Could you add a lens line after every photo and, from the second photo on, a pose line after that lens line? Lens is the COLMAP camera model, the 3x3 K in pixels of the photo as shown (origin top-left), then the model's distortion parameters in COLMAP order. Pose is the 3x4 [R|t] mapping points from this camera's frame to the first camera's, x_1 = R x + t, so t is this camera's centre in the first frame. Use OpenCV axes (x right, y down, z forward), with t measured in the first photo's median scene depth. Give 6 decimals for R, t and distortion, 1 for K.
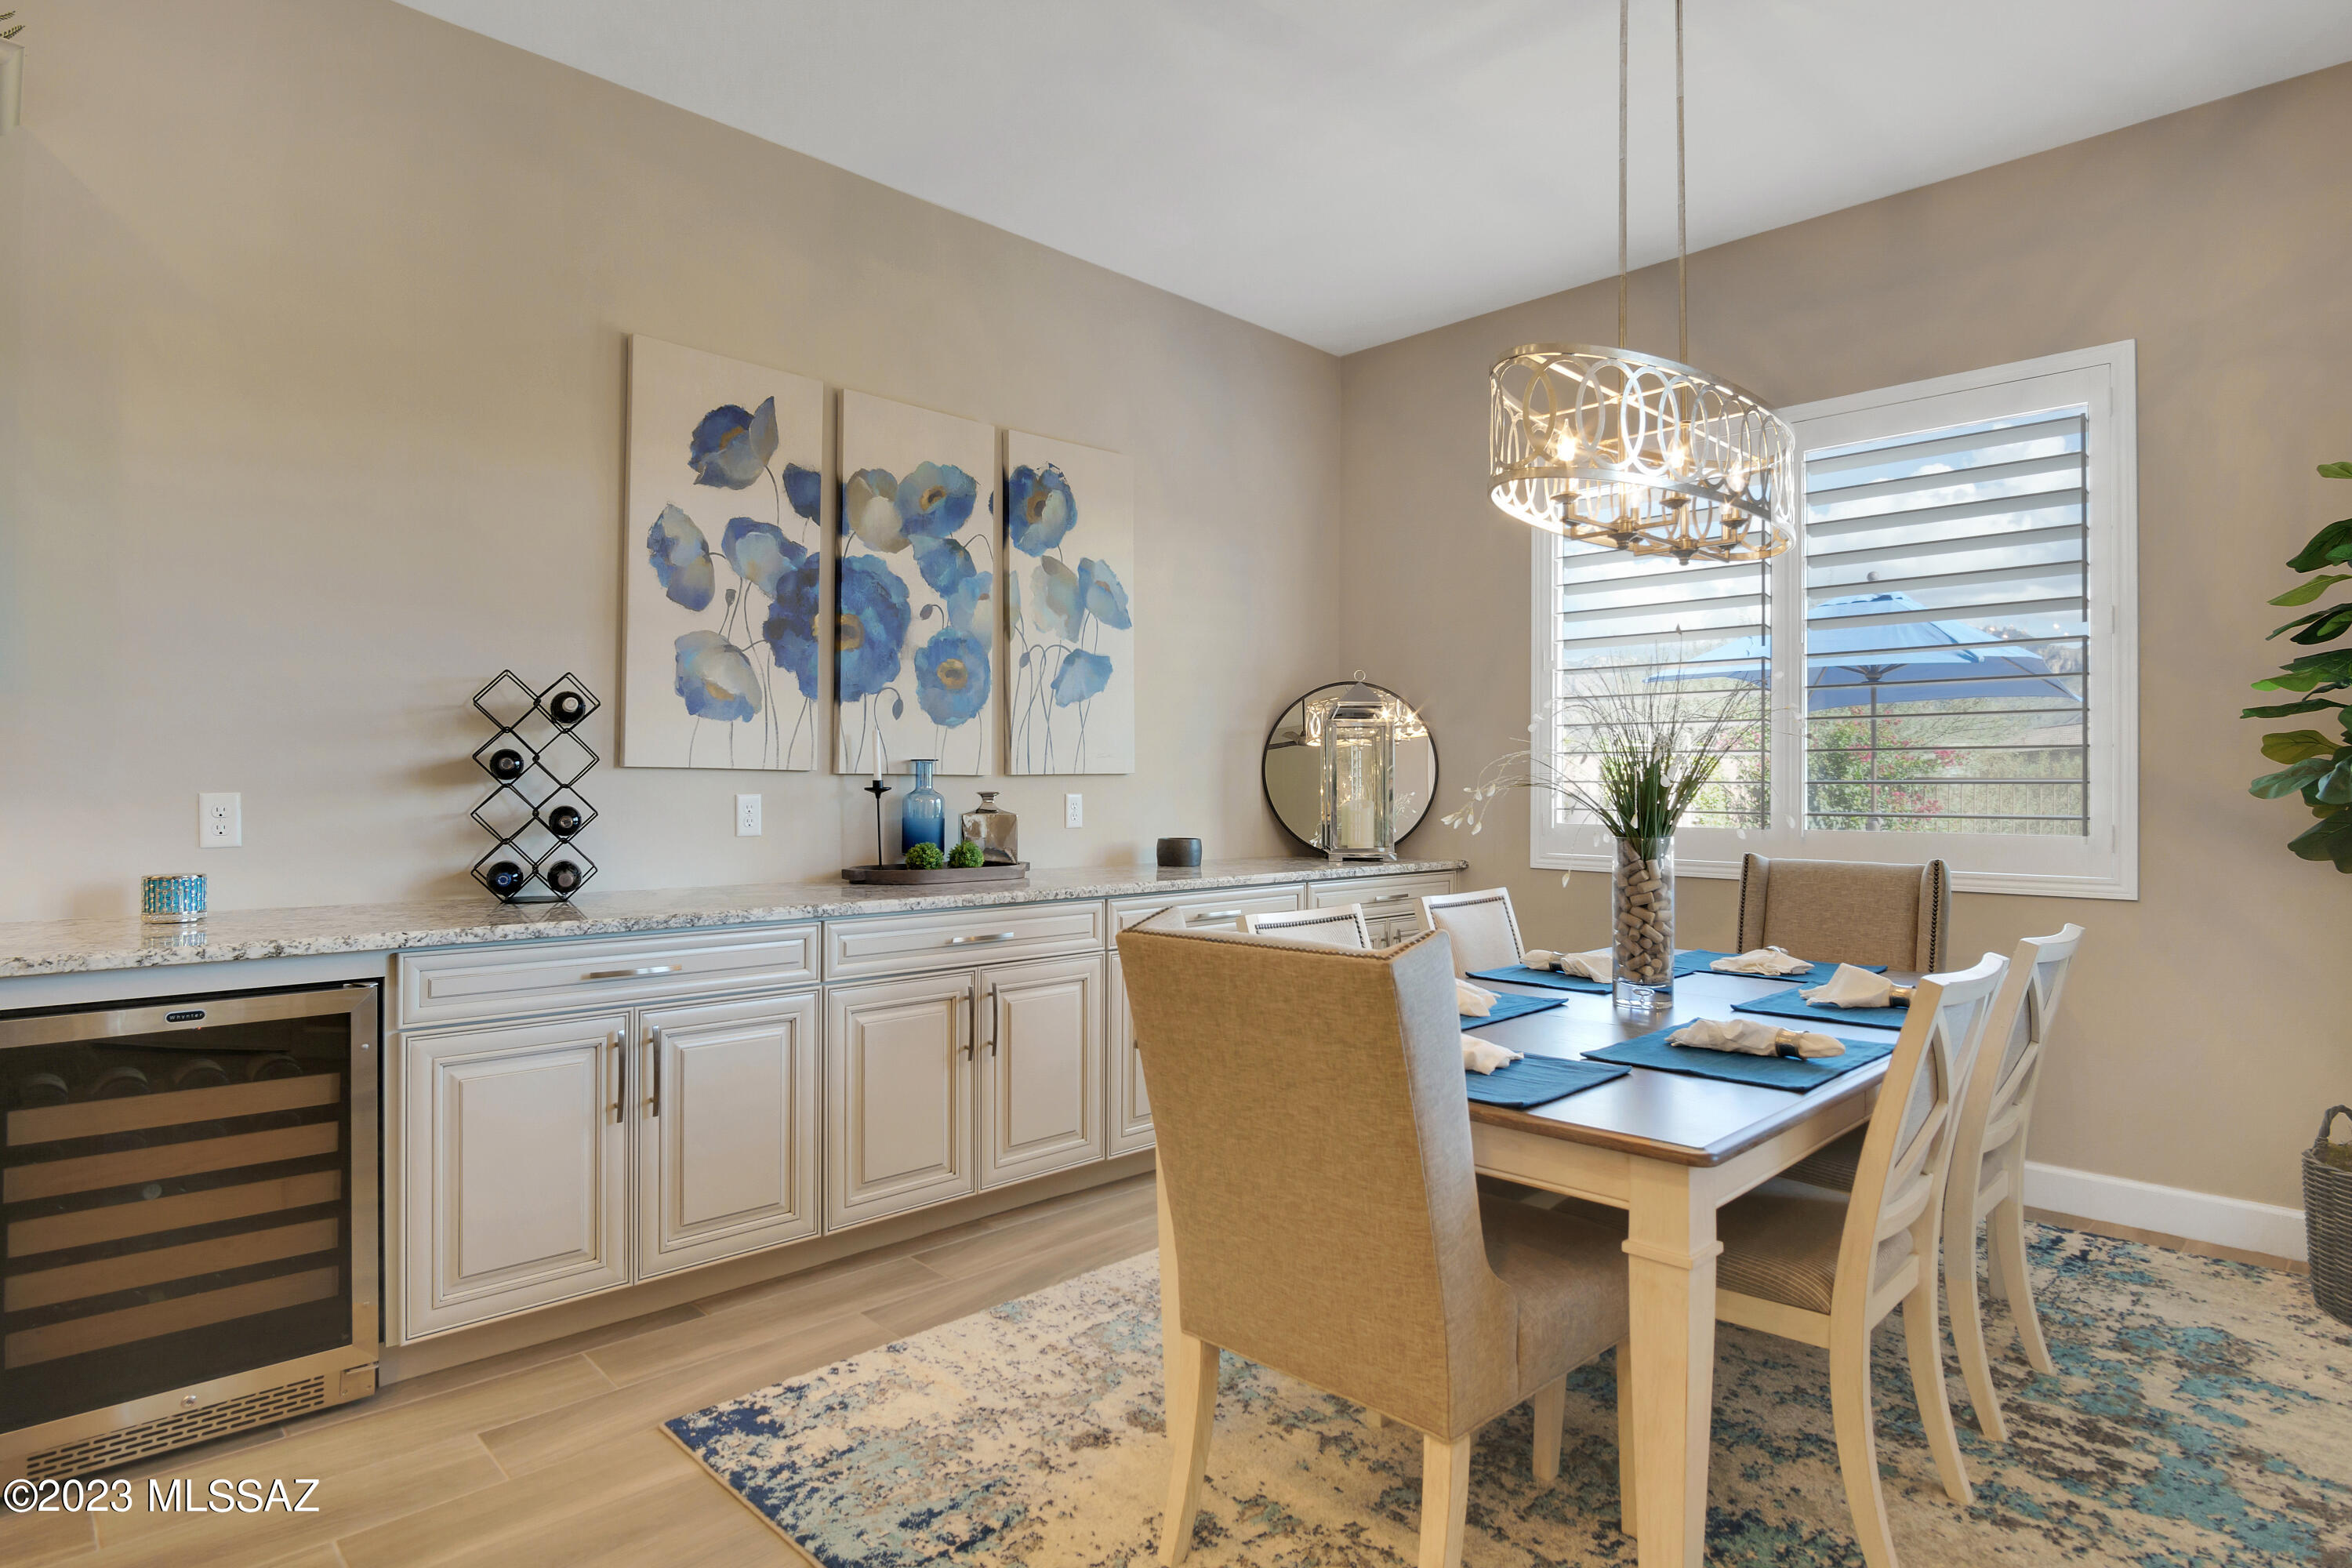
lens RADIAL K [[1267.1, 0, 1157.6], [0, 1267.1, 777.9], [0, 0, 1]] dist [-0.032877, 0.005804]
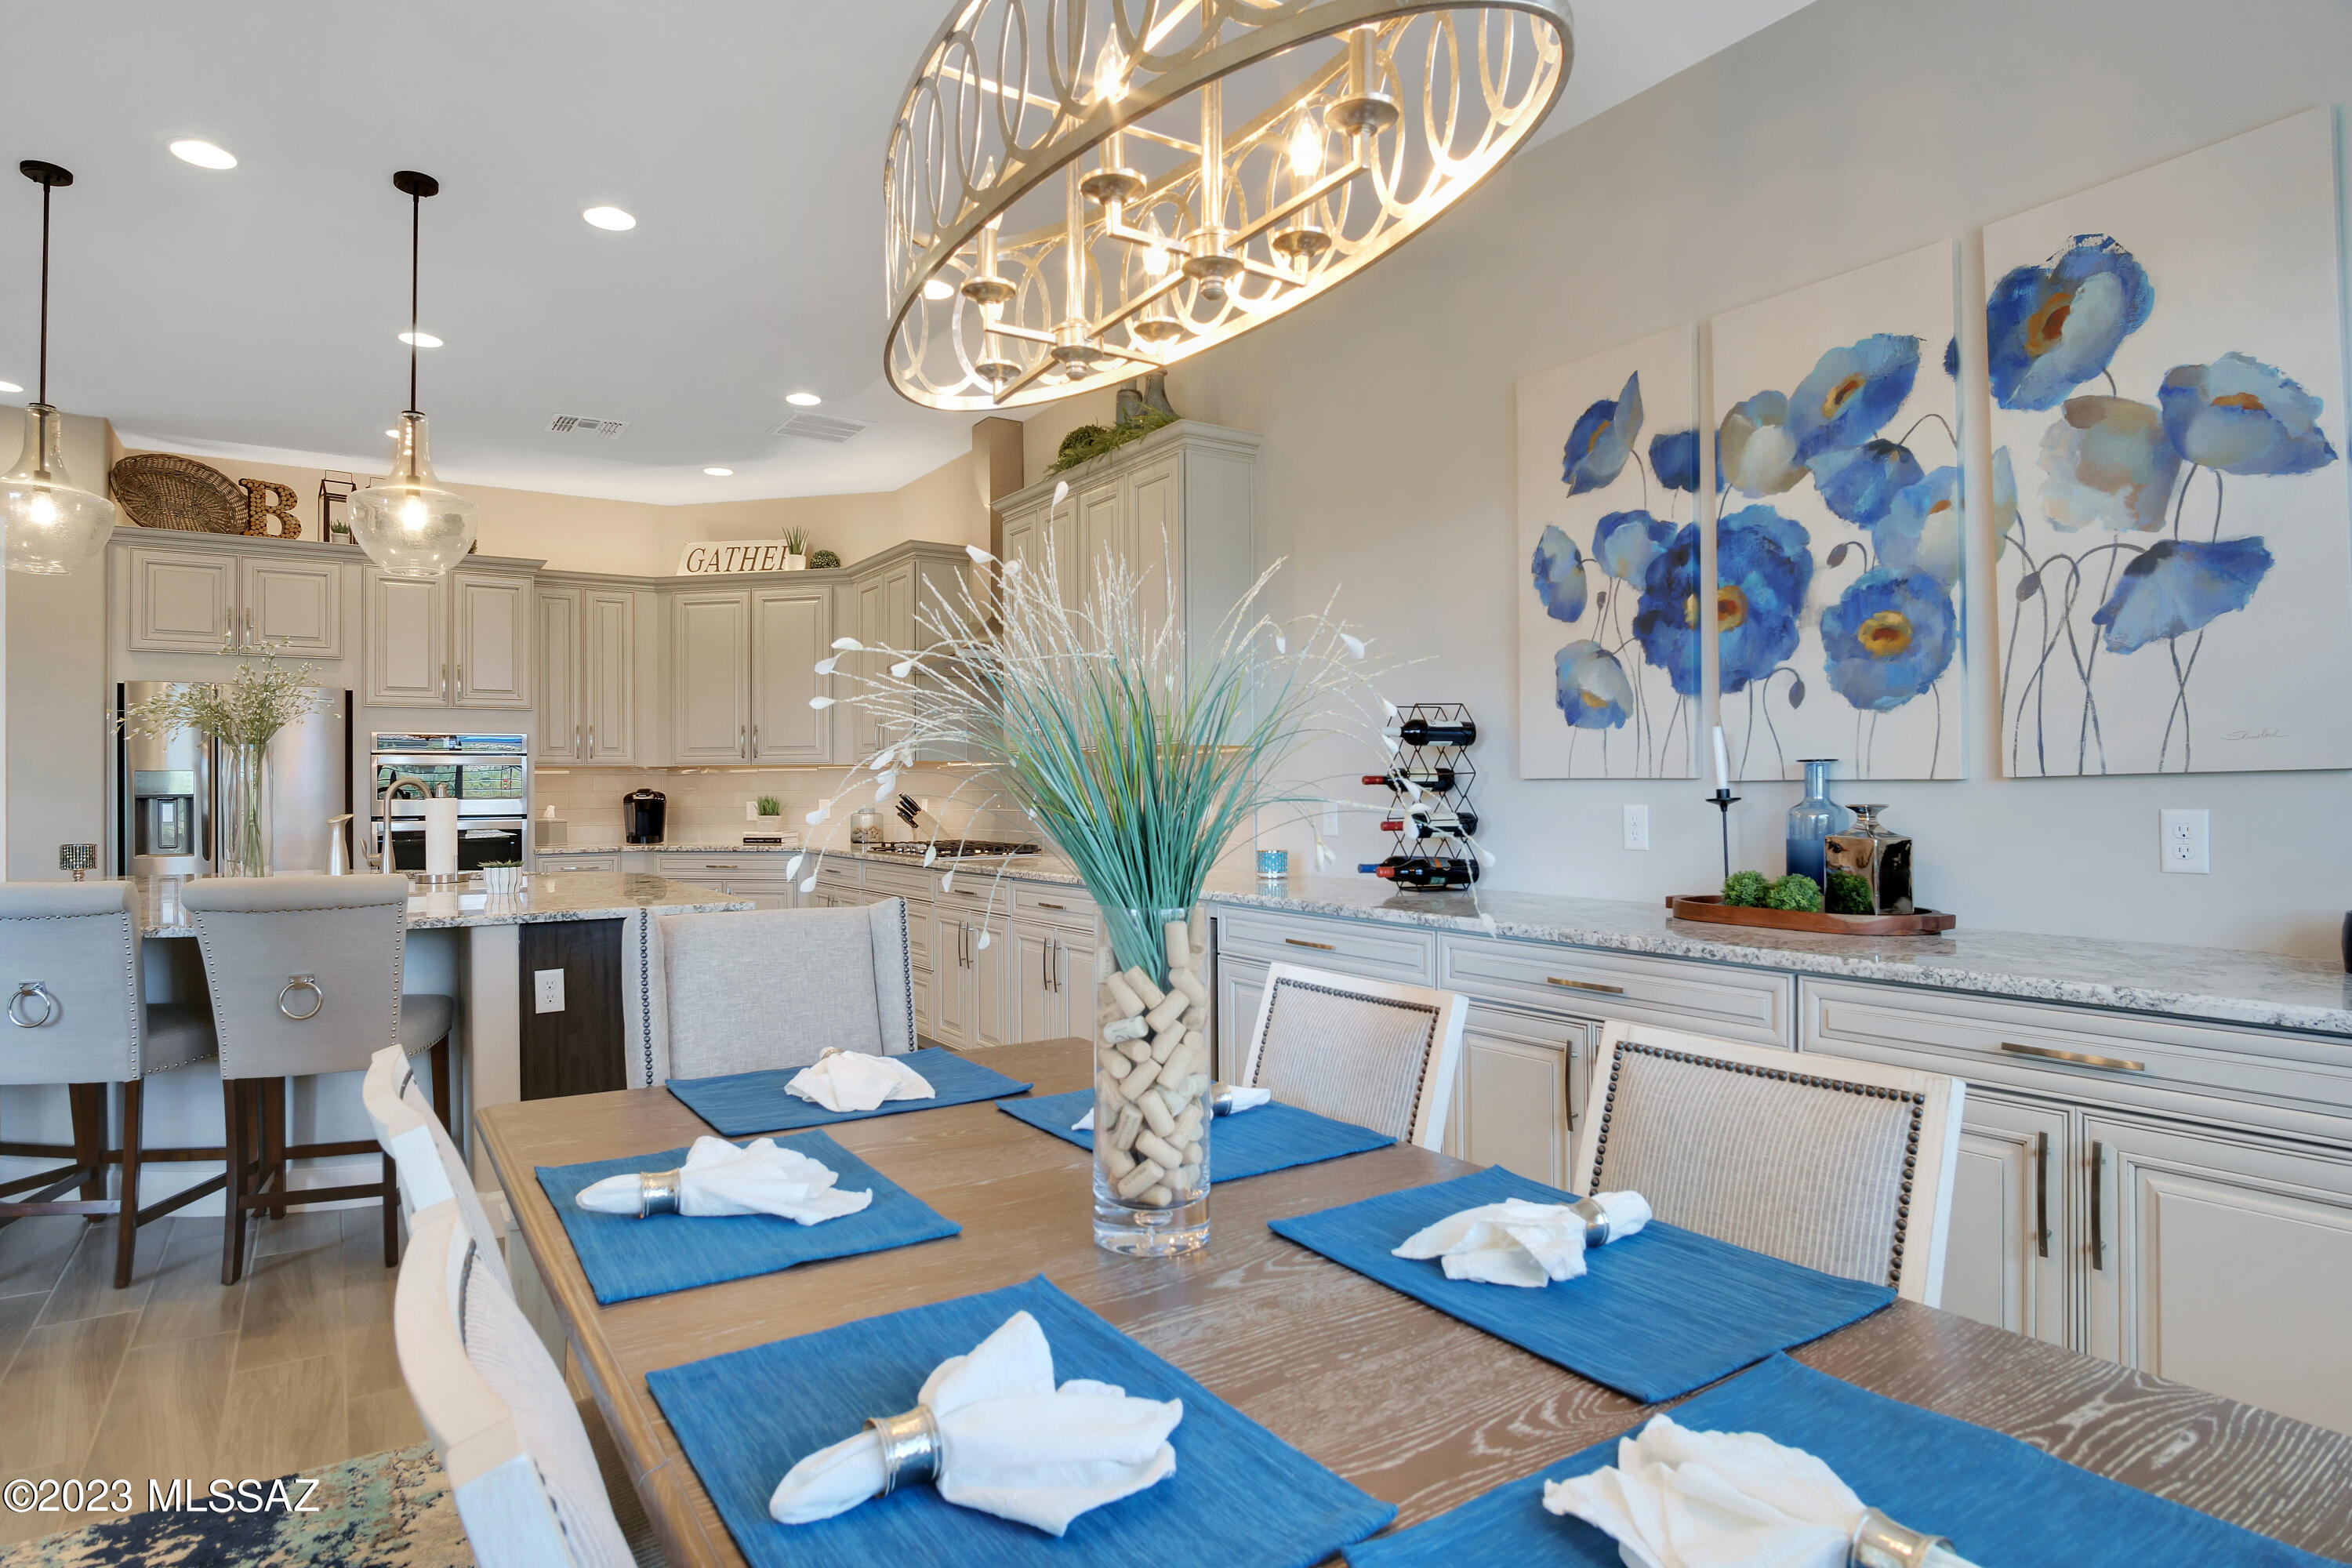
lens RADIAL K [[1267.1, 0, 1181.3], [0, 1267.1, 786.2], [0, 0, 1]] dist [-0.032877, 0.005804]
pose [[-0.176248, -0.006046, -0.984327, 0.625400], [0.010992, 0.999907, -0.008110, 0.002797], [0.984284, -0.012249, -0.176165, 0.798916]]
